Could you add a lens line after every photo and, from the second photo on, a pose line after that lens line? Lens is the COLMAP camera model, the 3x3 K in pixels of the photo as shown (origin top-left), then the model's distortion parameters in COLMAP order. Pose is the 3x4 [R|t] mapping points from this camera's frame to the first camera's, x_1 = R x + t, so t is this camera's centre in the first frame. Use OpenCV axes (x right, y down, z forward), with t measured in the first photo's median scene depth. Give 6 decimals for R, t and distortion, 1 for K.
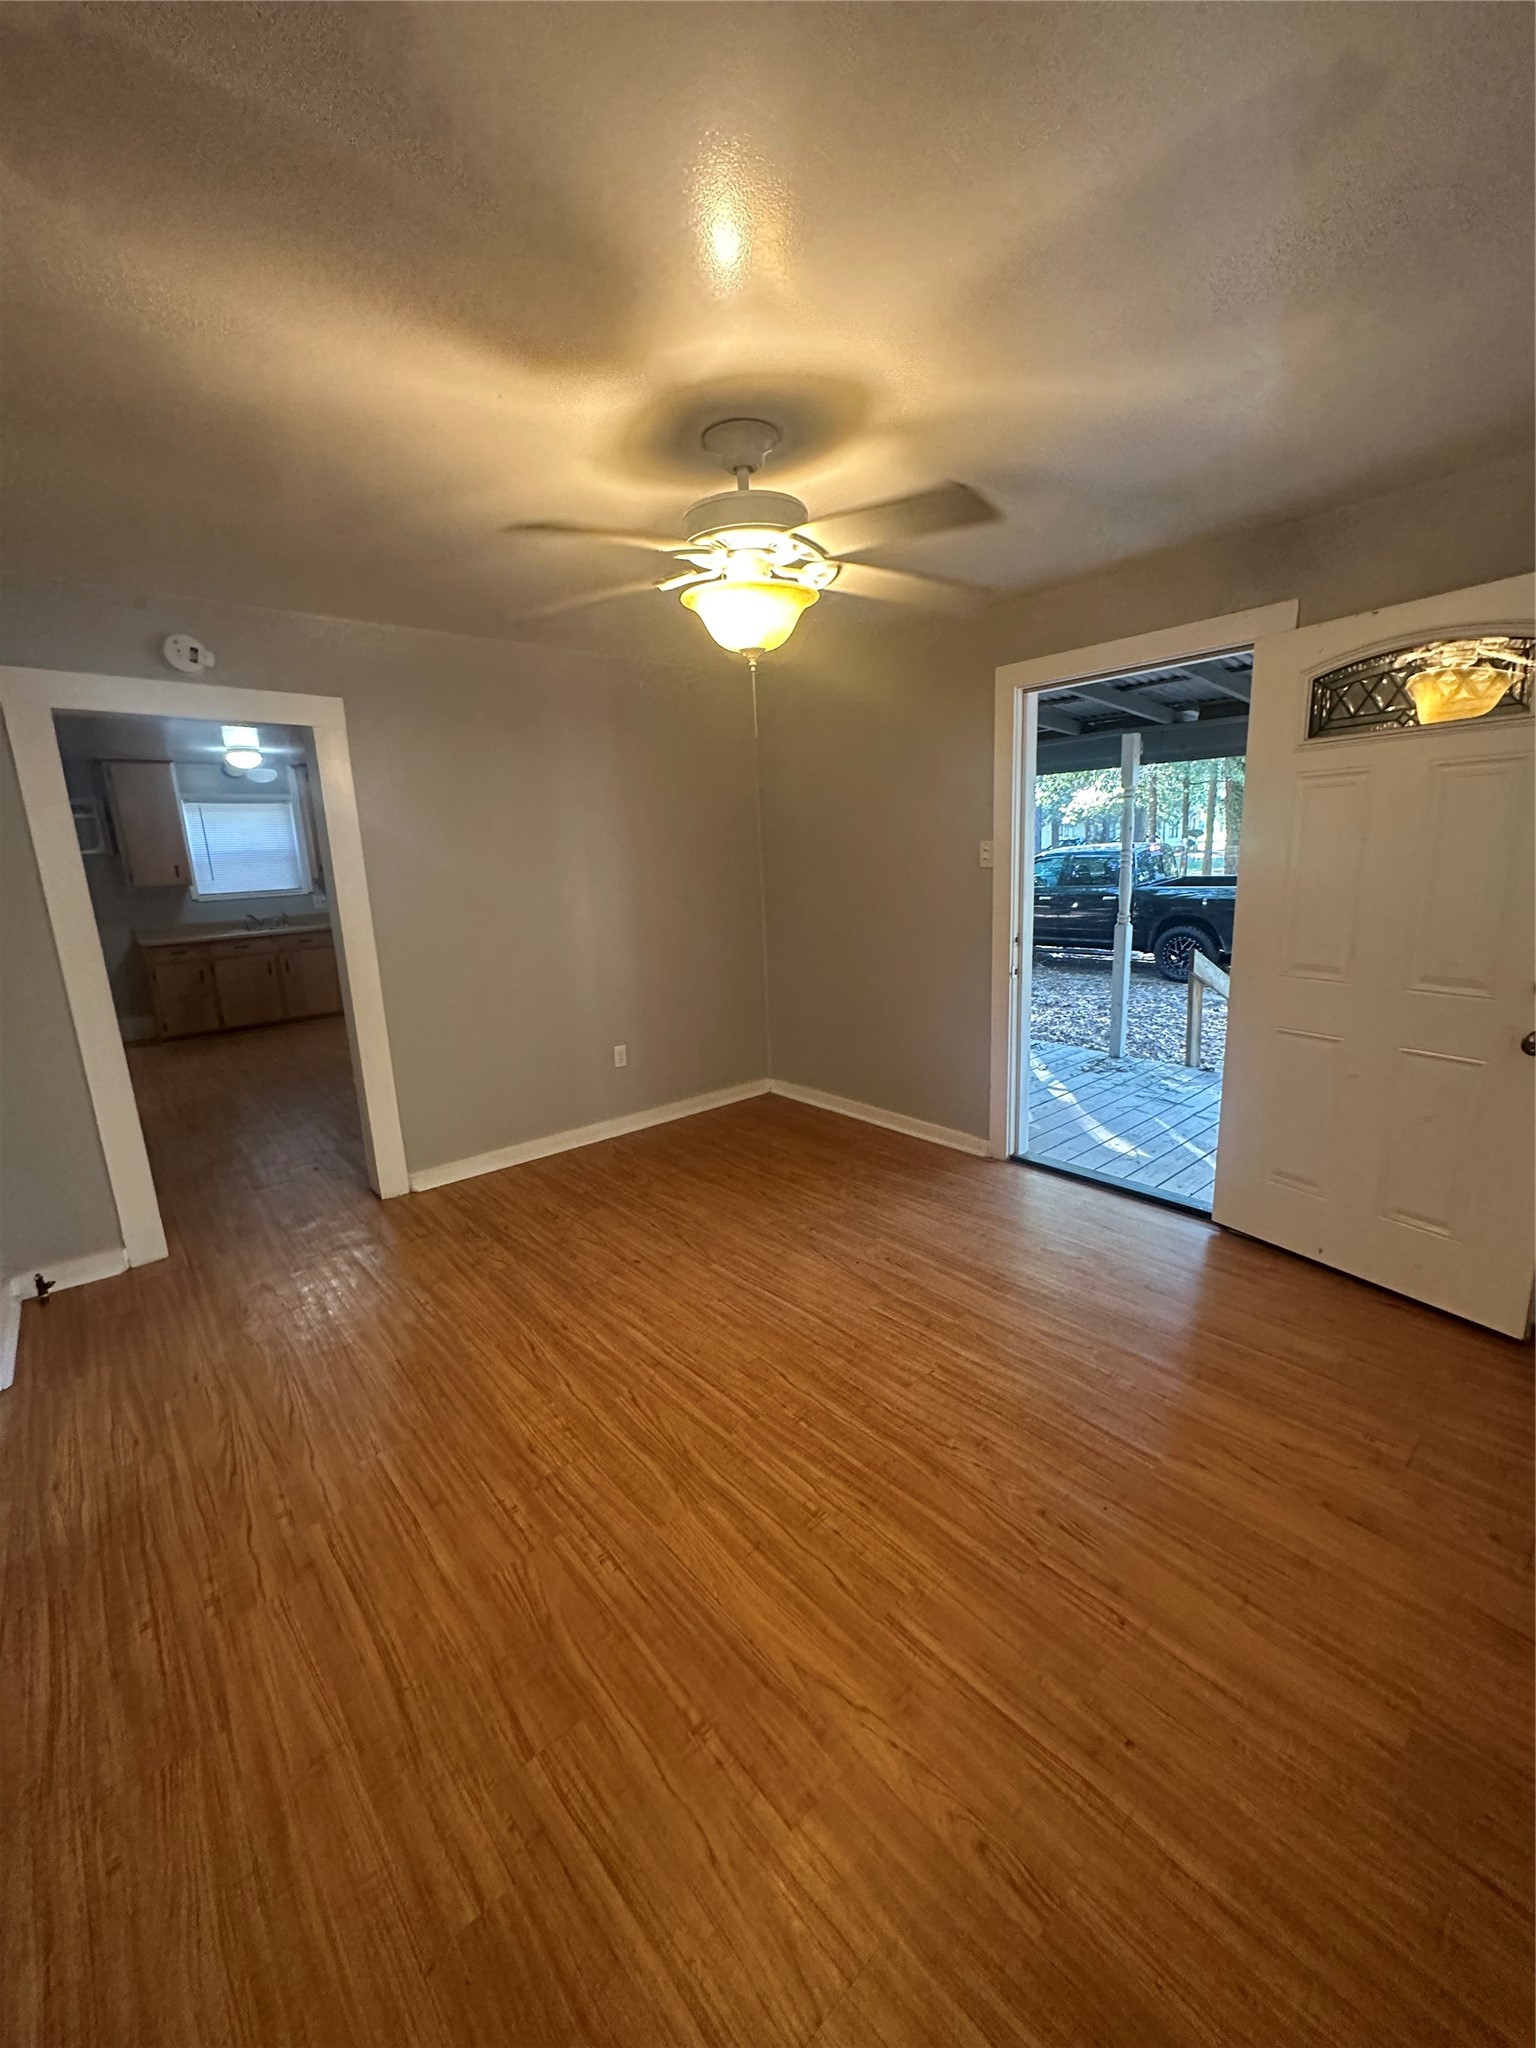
lens RADIAL K [[816.4, 0, 765.4], [0, 816.4, 1024.2], [0, 0, 1]] dist [-0.006161, 0.000427]
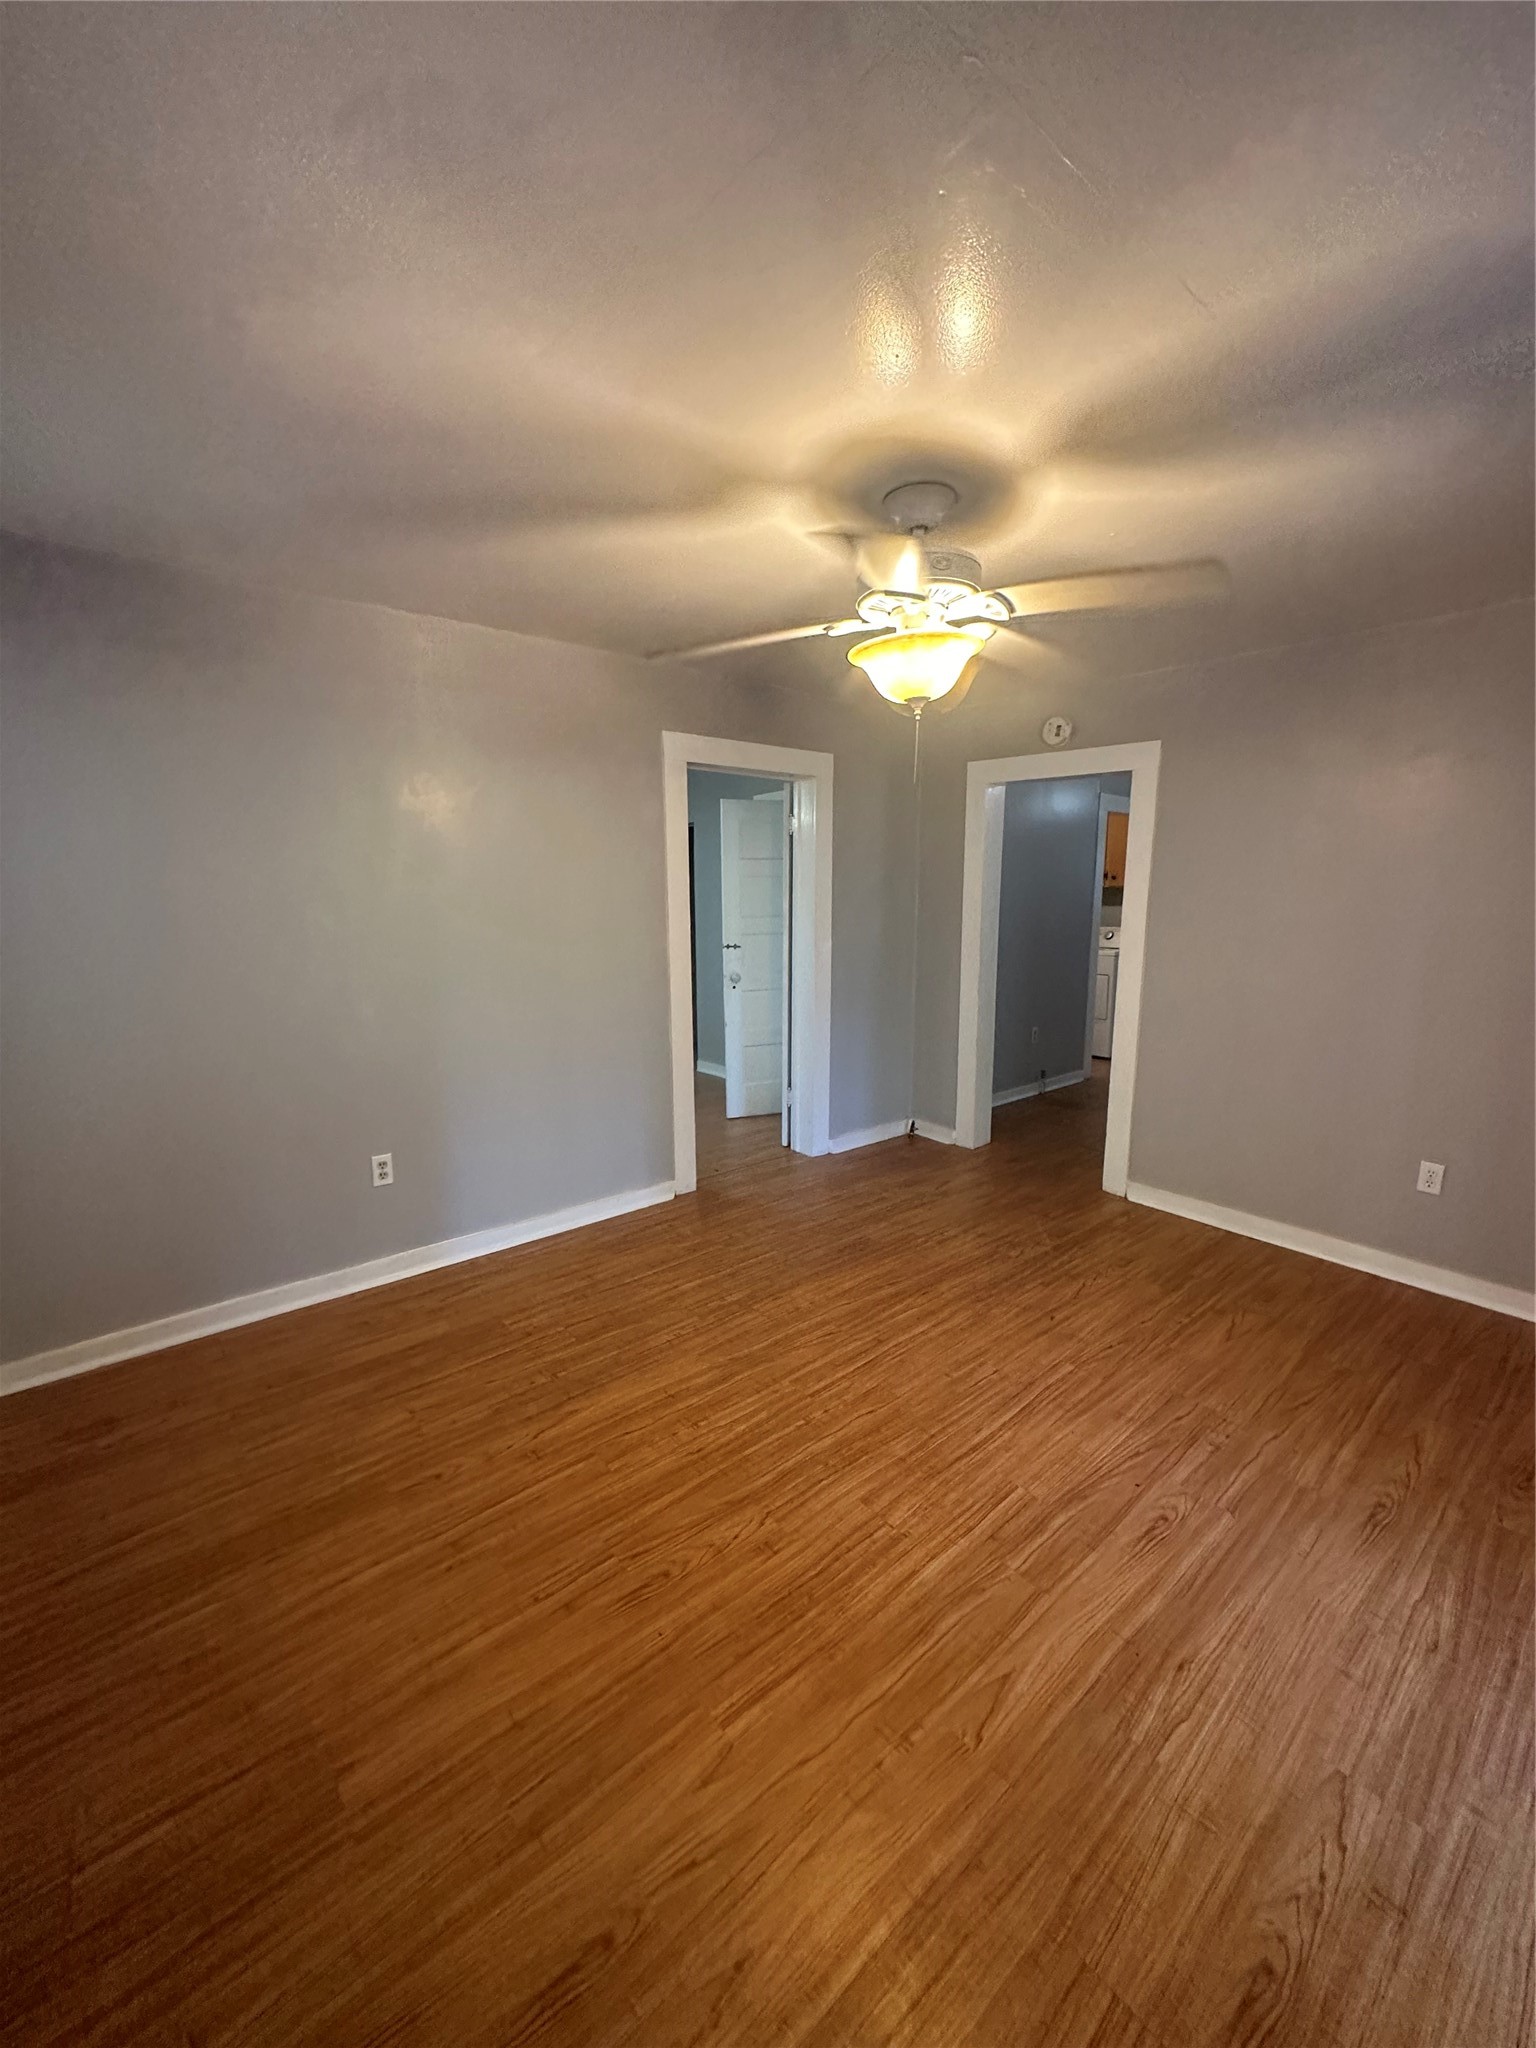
lens RADIAL K [[818.8, 0, 766.8], [0, 818.8, 1022.6], [0, 0, 1]] dist [-0.002329, 0.000775]
pose [[-0.007362, 0.201614, -0.979437, 0.902253], [-0.212100, 0.956863, 0.198562, -0.198983], [0.977220, 0.209200, 0.035718, 0.727755]]
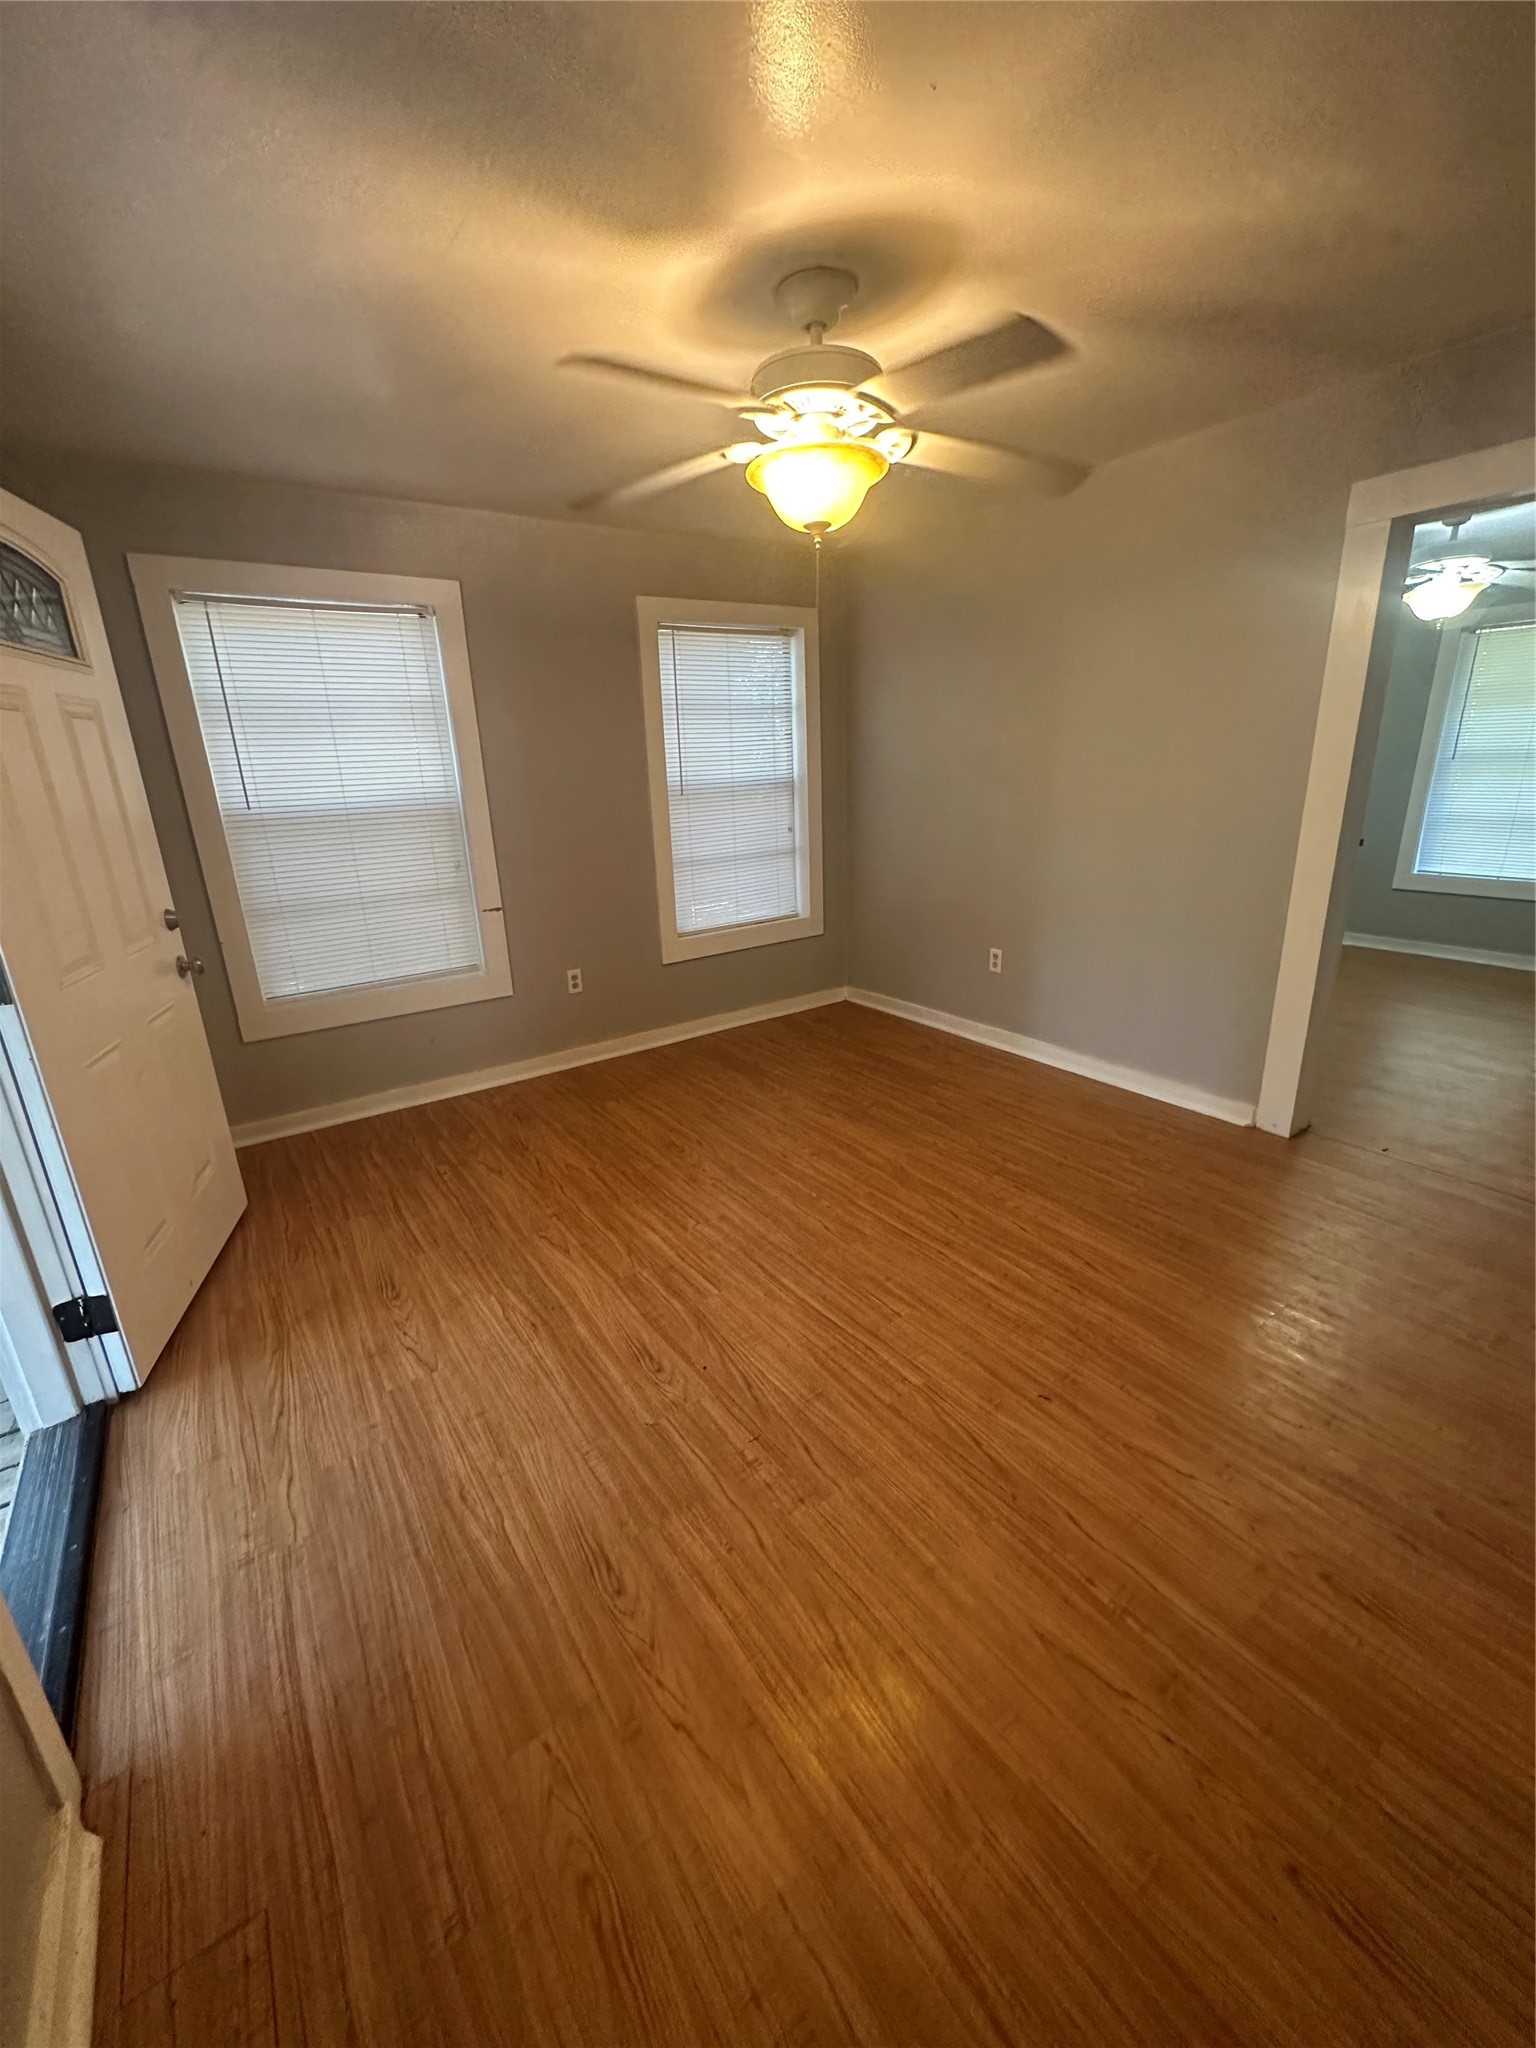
lens RADIAL K [[827.5, 0, 764.3], [0, 827.5, 984.9], [0, 0, 1]] dist [-0.002664, 0.000106]
pose [[-0.991962, 0.044322, 0.118524, -0.041872], [0.093925, 0.885559, 0.454933, -0.380302], [-0.084796, 0.462408, -0.882603, 1.826163]]
